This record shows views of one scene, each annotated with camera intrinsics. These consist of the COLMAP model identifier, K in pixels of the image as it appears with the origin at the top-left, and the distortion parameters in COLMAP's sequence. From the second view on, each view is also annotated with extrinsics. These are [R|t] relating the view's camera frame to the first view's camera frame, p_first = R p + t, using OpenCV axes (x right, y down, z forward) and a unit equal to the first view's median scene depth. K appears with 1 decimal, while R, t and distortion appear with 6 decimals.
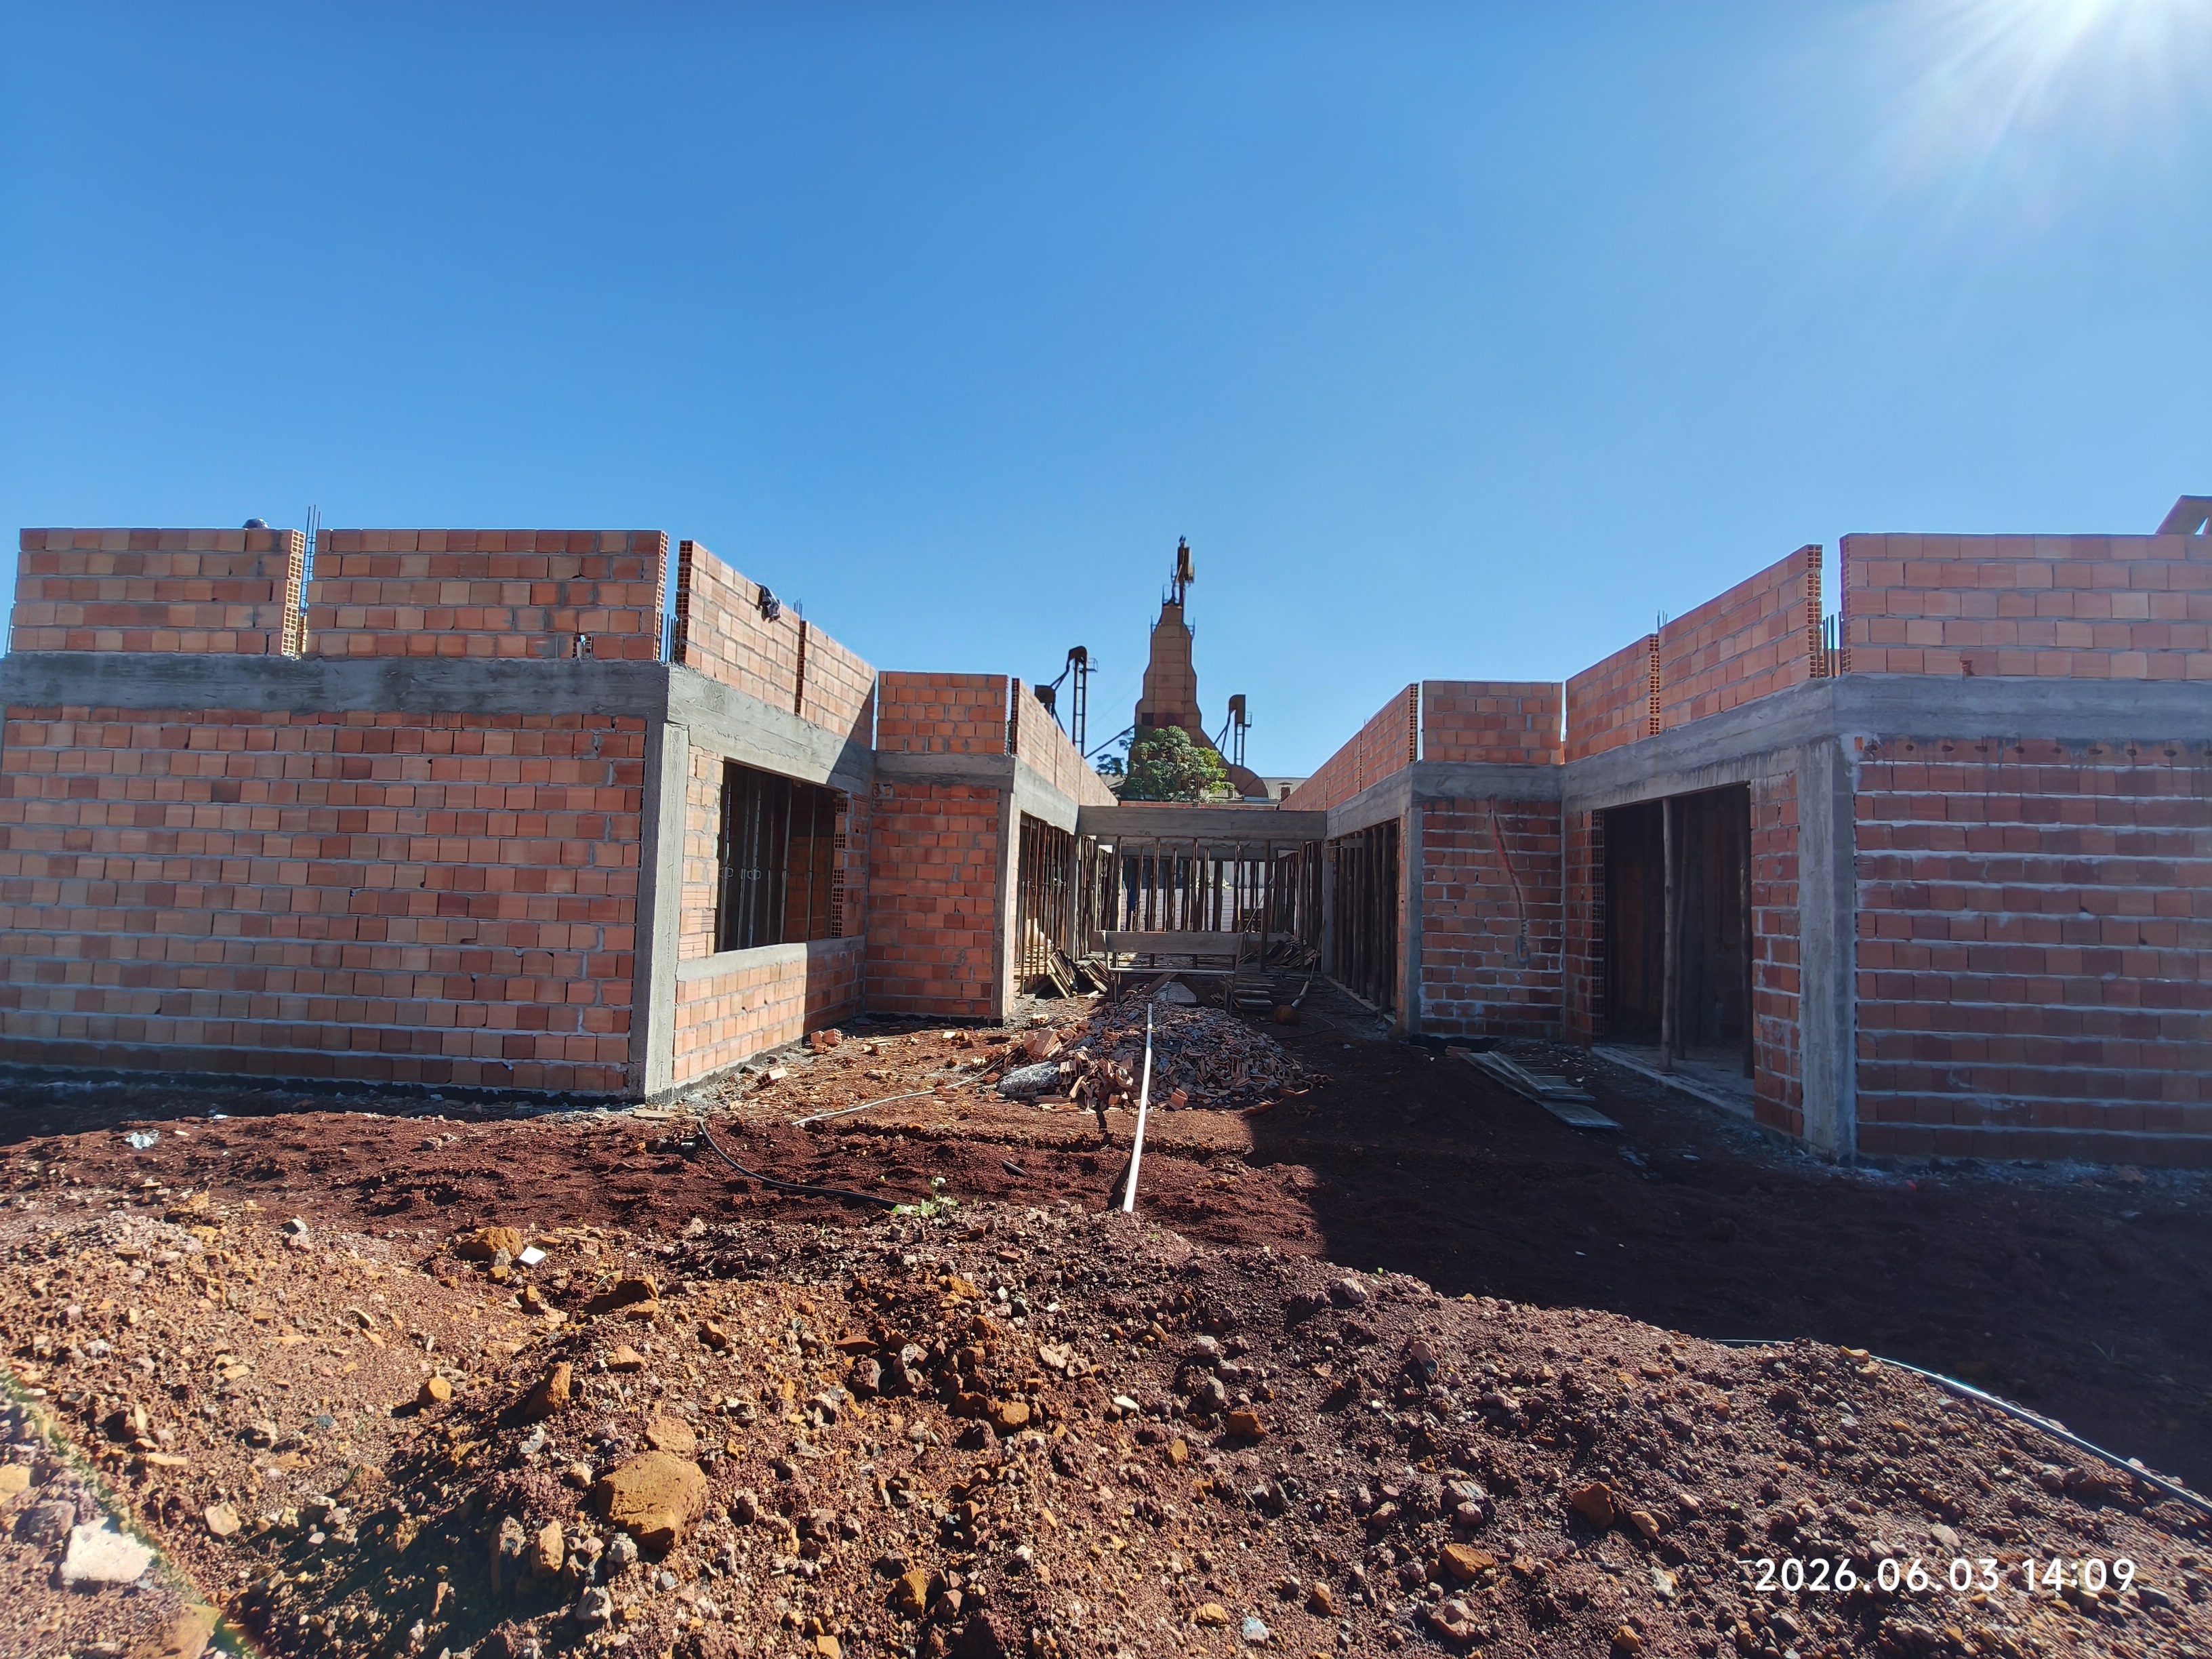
lens RADIAL K [[1021.9, 0, 1106.0], [0, 1021.9, 829.5], [0, 0, 1]] dist [-0.000992, 0.000033]
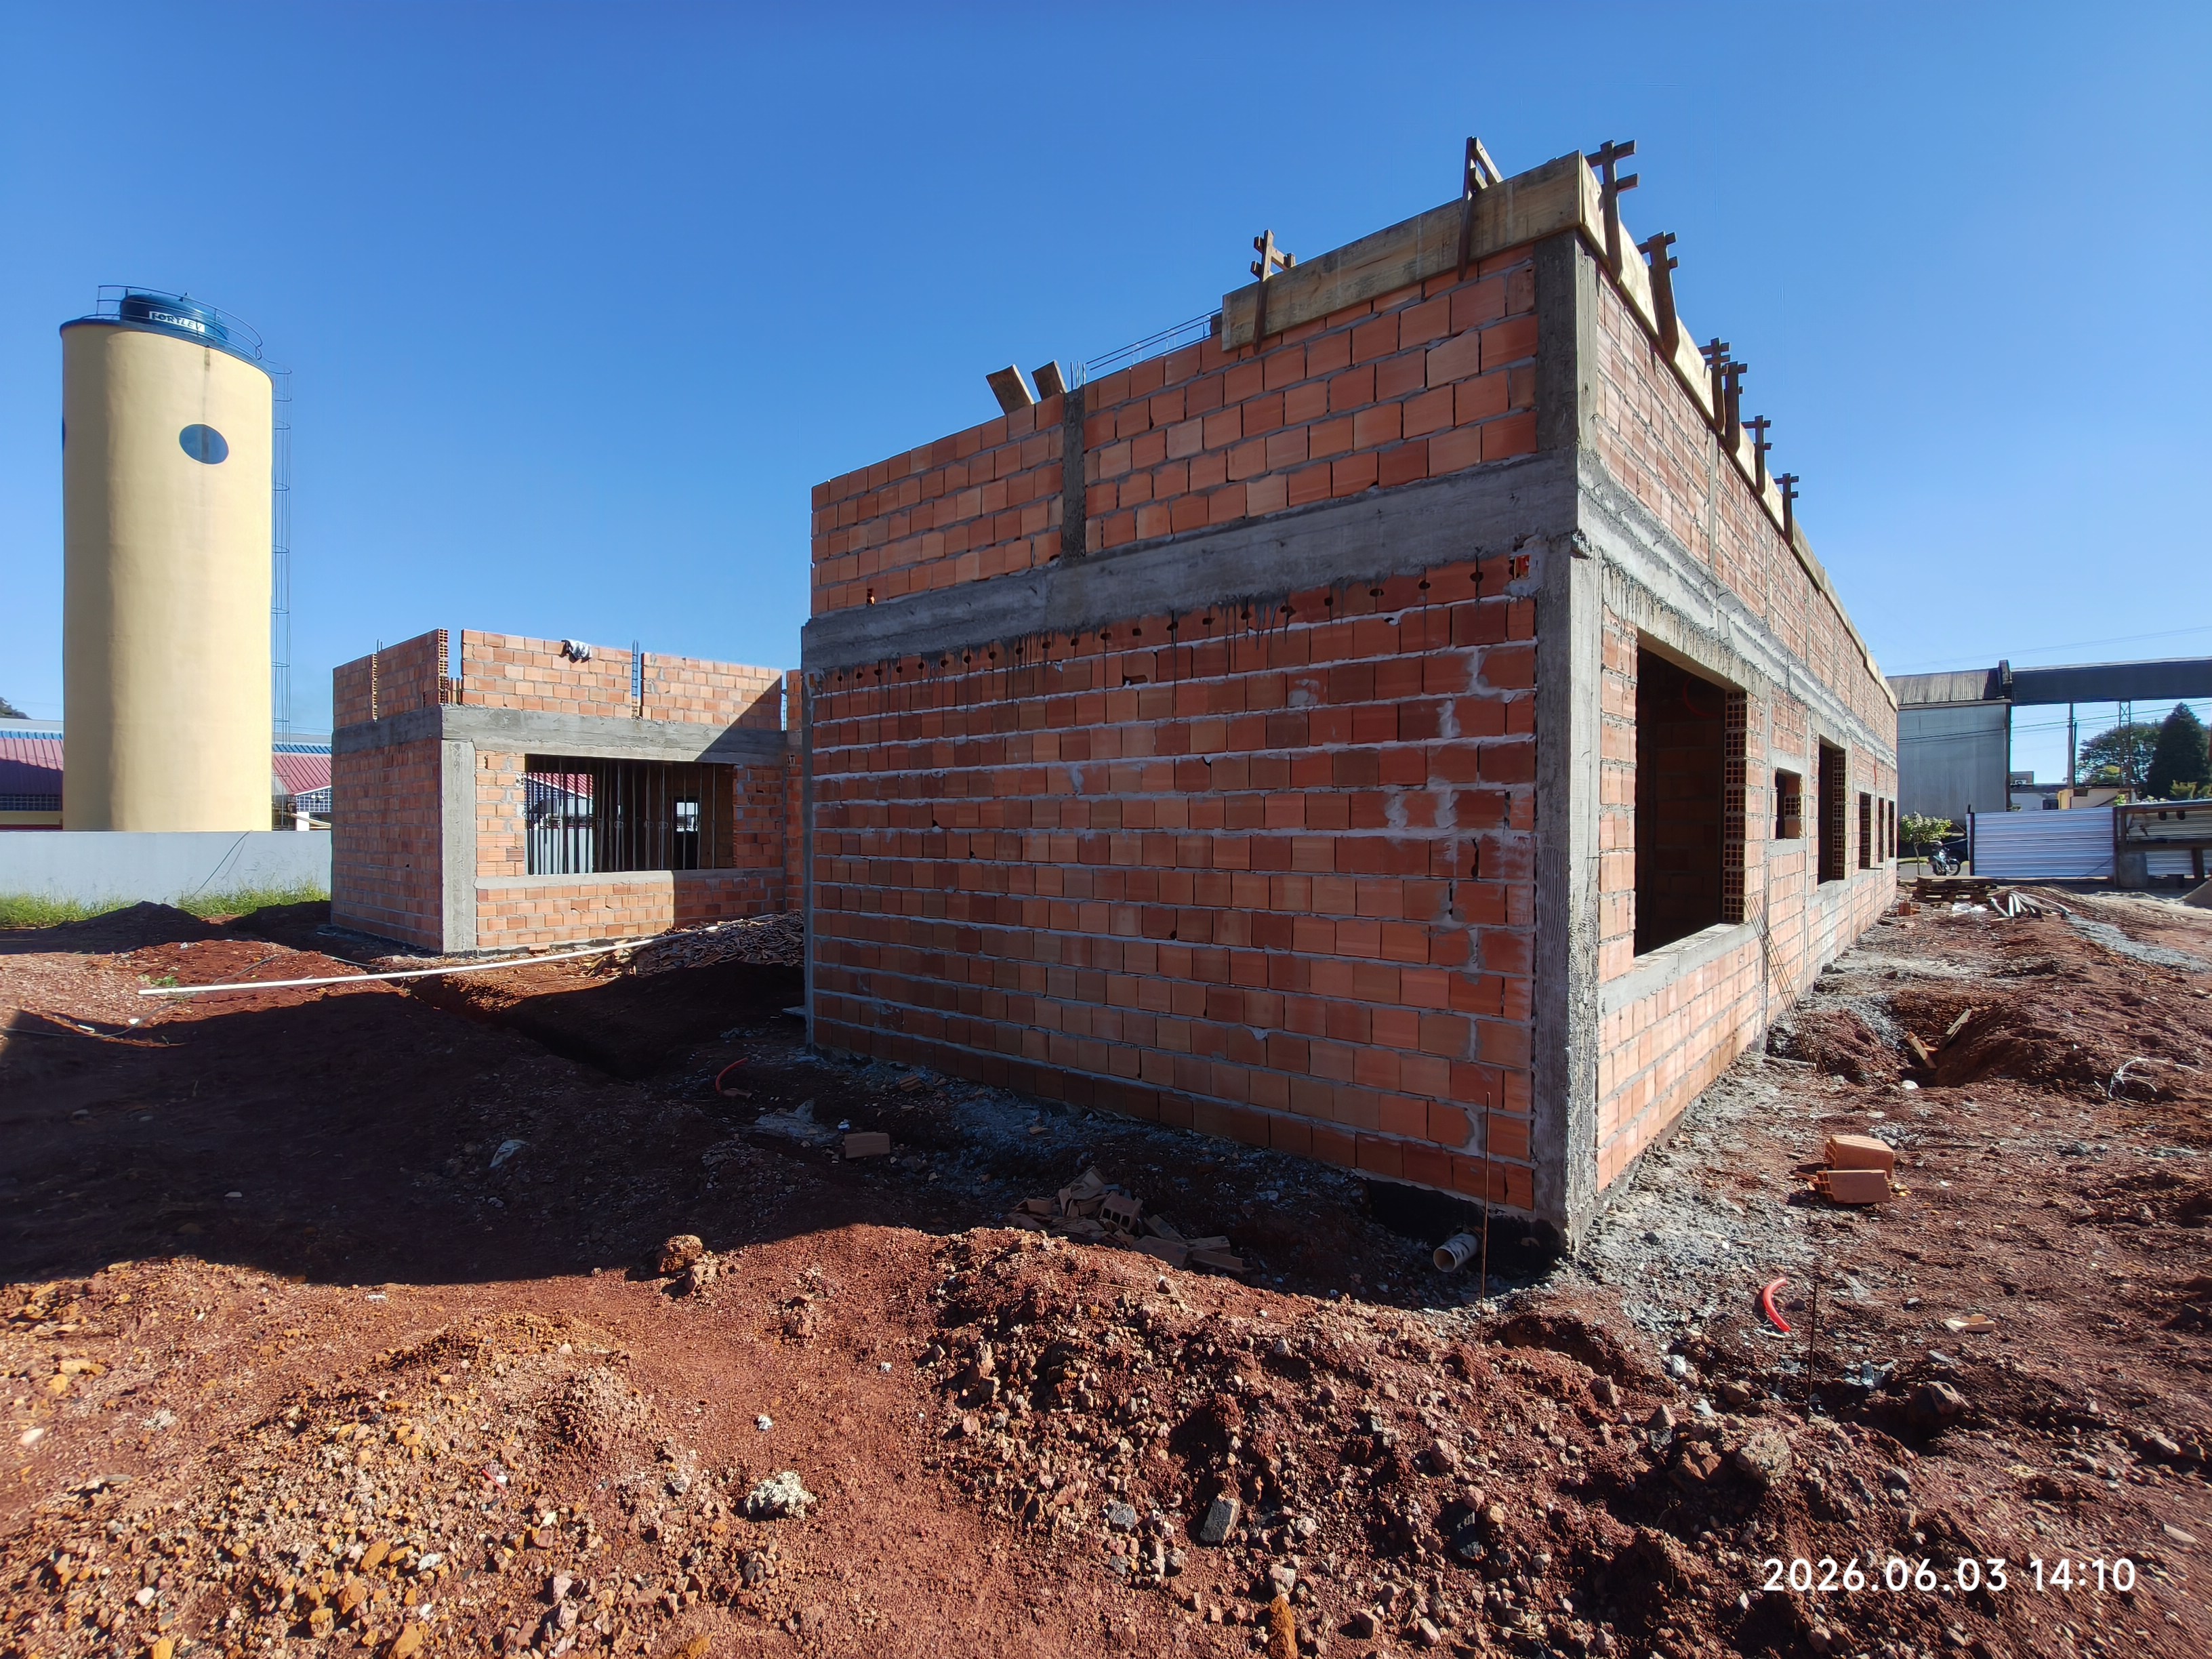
lens RADIAL K [[1016.6, 0, 1118.3], [0, 1016.6, 827.7], [0, 0, 1]] dist [-0.000724, 0.000540]
pose [[0.810629, -0.027211, -0.584928, 1.534836], [0.055188, 0.998024, 0.030054, 0.057309], [0.582954, -0.056644, 0.810528, 0.269321]]
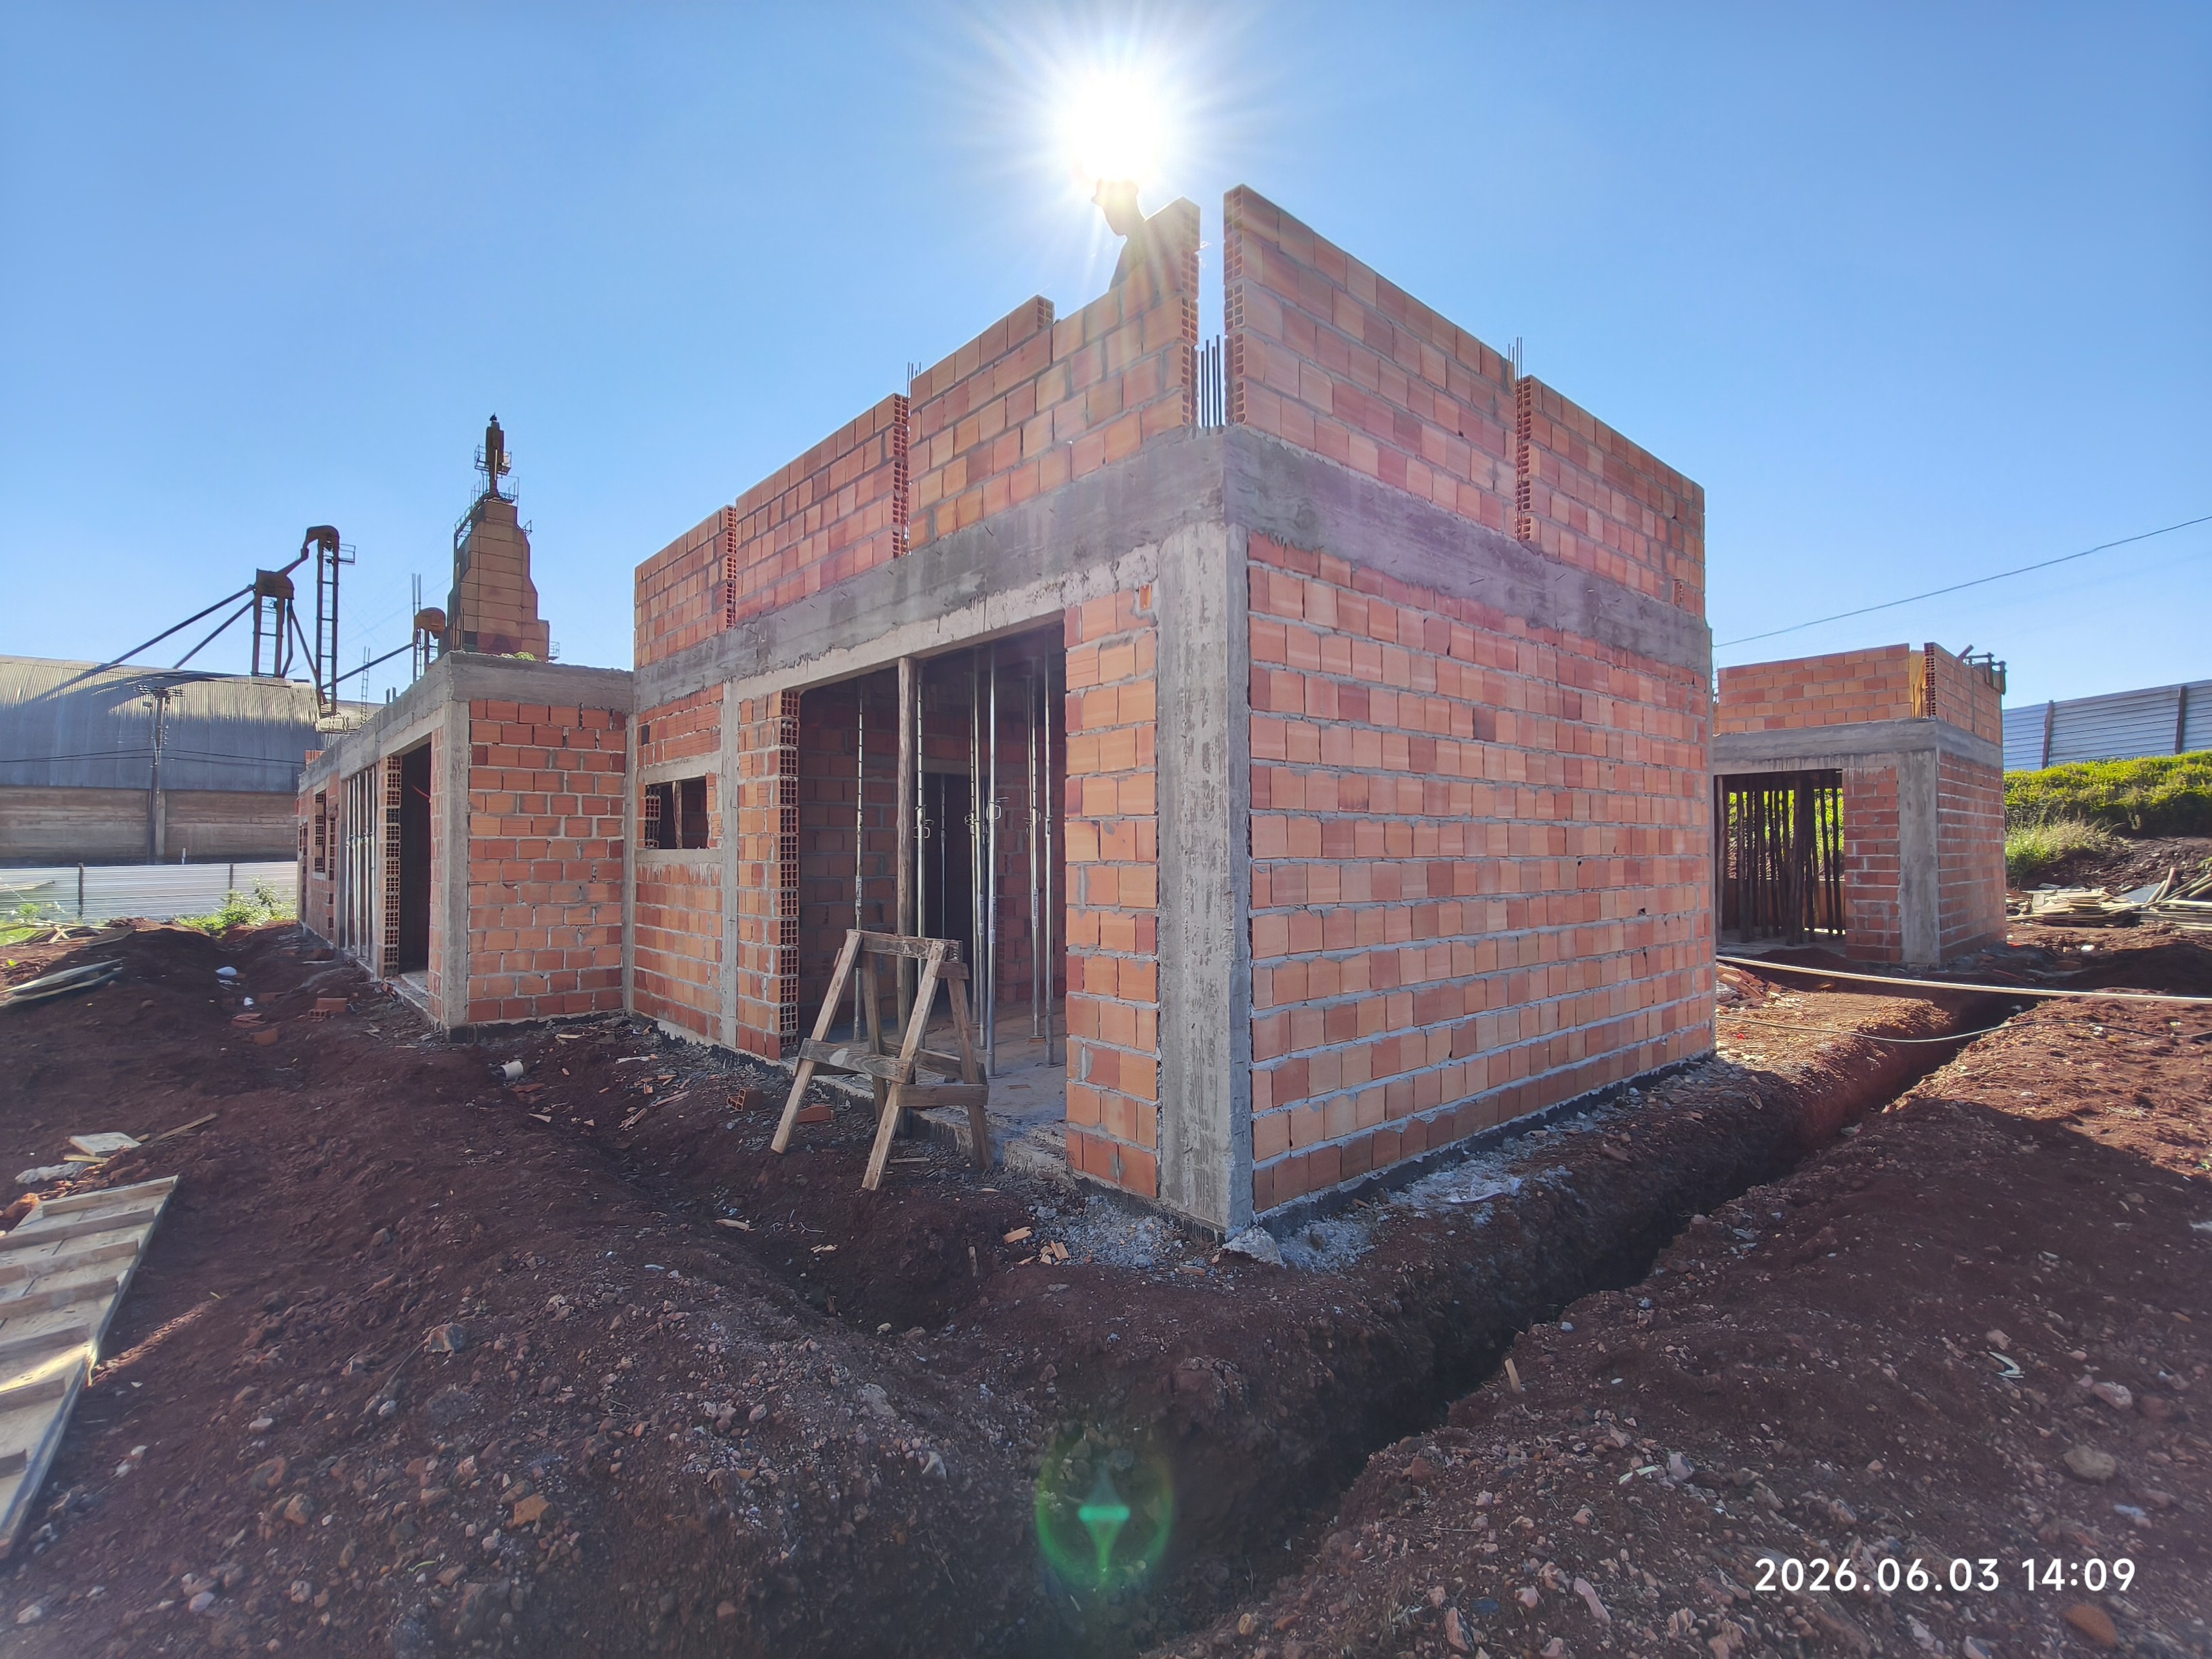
lens RADIAL K [[1016.6, 0, 1118.3], [0, 1016.6, 827.7], [0, 0, 1]] dist [-0.000724, 0.000540]
pose [[0.692150, -0.014221, 0.721614, -1.540337], [-0.017450, 0.999184, 0.036428, 0.011994], [-0.721543, -0.037806, 0.691337, 0.704323]]
